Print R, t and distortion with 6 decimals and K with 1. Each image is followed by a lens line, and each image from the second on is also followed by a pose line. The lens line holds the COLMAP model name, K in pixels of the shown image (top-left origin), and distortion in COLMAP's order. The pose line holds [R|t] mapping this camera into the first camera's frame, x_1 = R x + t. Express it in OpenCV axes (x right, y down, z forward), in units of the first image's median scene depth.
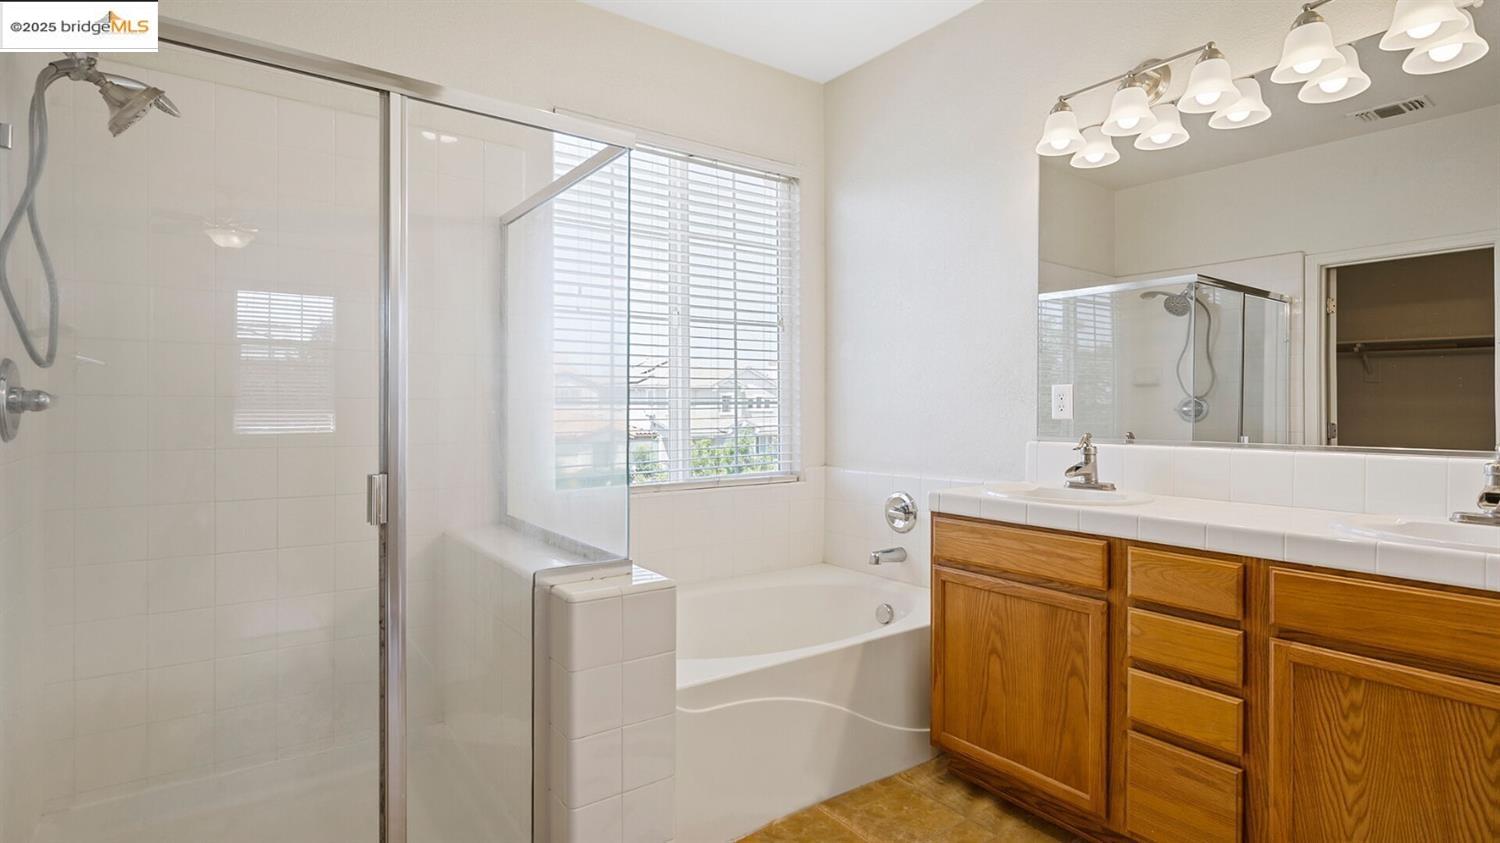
lens RADIAL K [[744.0, 0, 750.7], [0, 744.0, 413.5], [0, 0, 1]] dist [-0.001343, 0.001253]
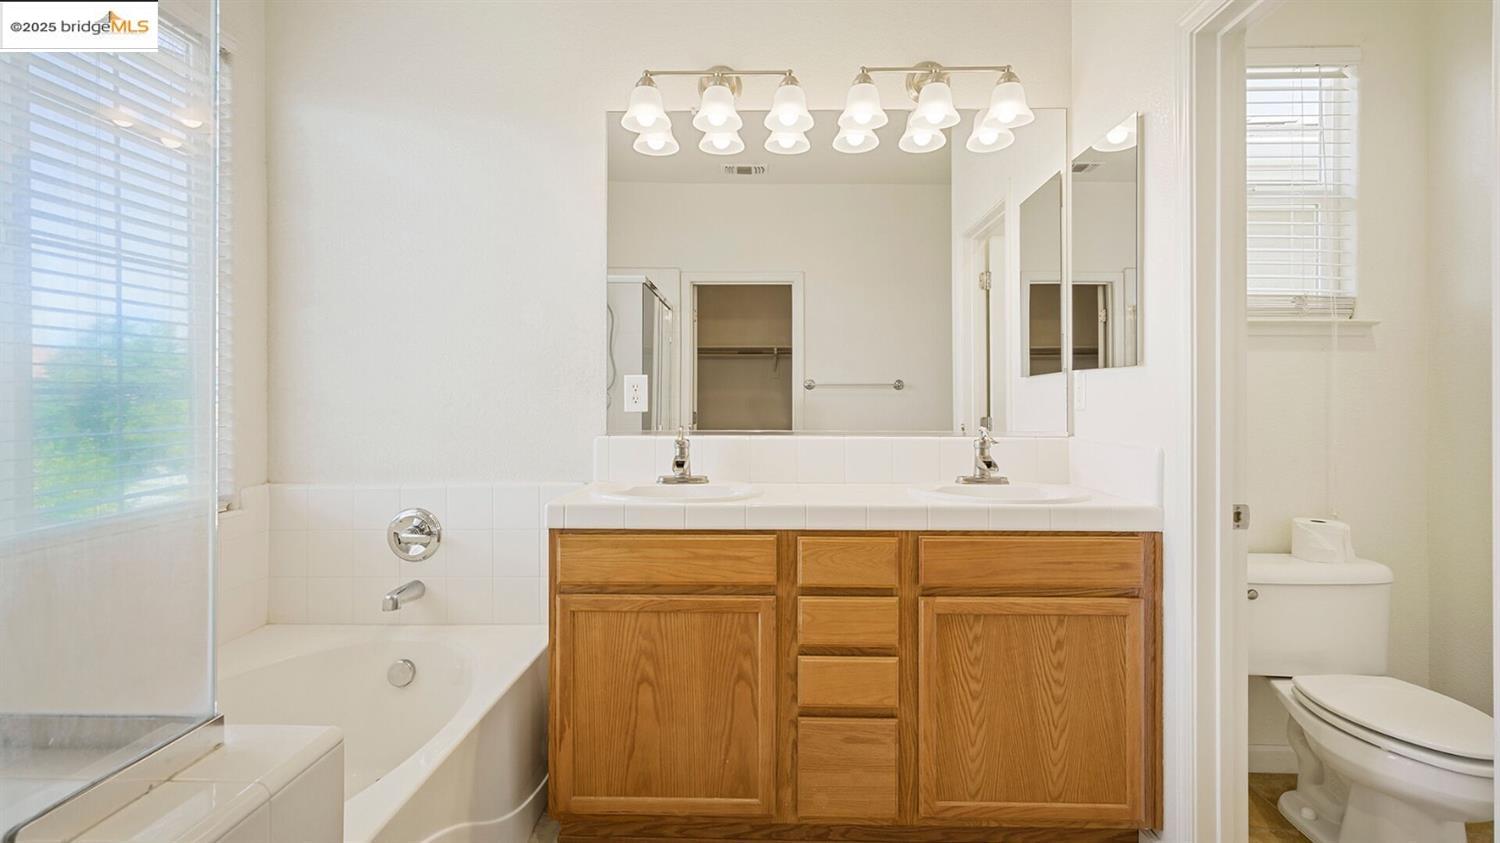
lens RADIAL K [[744.0, 0, 759.4], [0, 744.0, 398.9], [0, 0, 1]] dist [-0.001343, 0.001253]
pose [[0.604971, 0.000513, 0.796247, -0.313256], [0.004446, 0.999982, -0.004023, -0.005733], [-0.796235, 0.005974, 0.604958, 0.399565]]
